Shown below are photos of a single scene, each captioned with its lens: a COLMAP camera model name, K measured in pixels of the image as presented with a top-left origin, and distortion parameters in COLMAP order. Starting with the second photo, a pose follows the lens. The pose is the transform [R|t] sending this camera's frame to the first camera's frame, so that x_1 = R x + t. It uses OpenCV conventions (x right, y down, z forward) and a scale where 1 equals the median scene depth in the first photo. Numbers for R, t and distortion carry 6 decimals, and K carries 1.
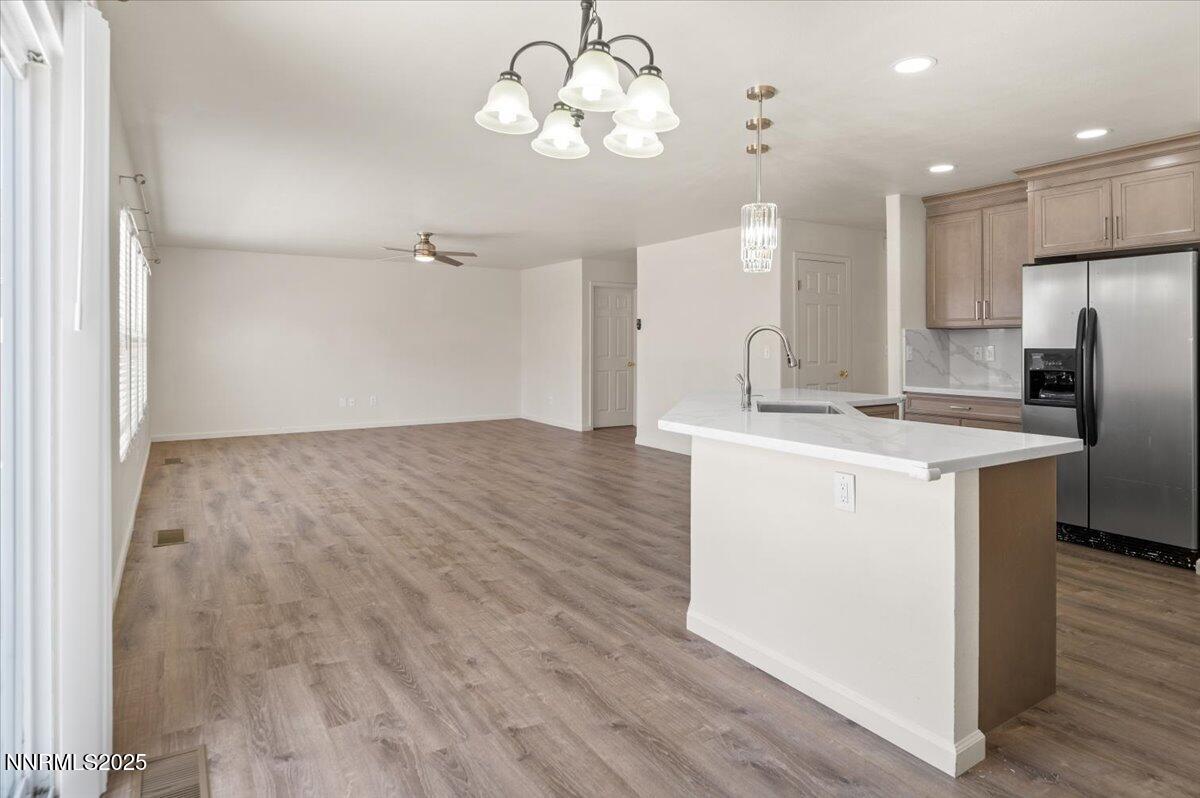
lens RADIAL K [[673.4, 0, 625.1], [0, 673.4, 343.8], [0, 0, 1]] dist [0.003552, 0.000499]
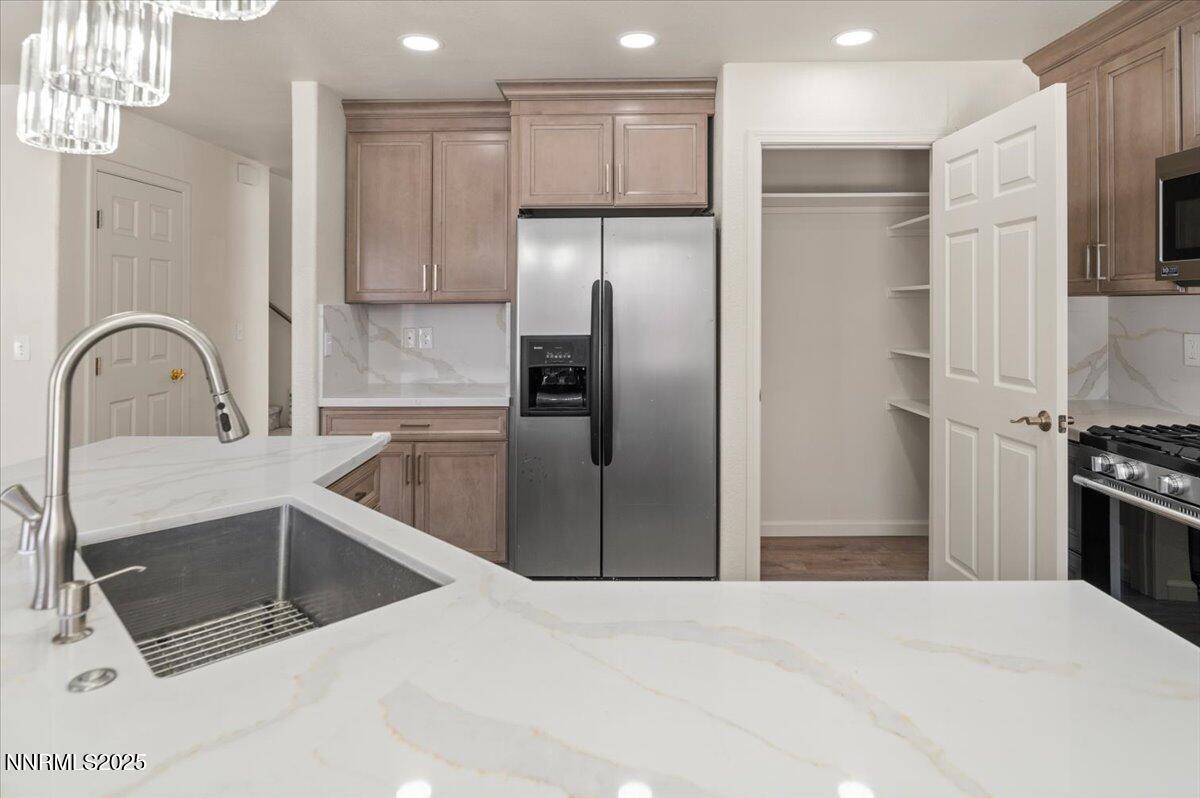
lens RADIAL K [[690.0, 0, 604.2], [0, 690.0, 296.6], [0, 0, 1]] dist [0.000257, -0.000942]
pose [[0.572644, 0.006729, 0.819777, 0.077239], [0.005688, 0.999910, -0.012181, -0.032967], [-0.819785, 0.011638, 0.572554, 0.704769]]
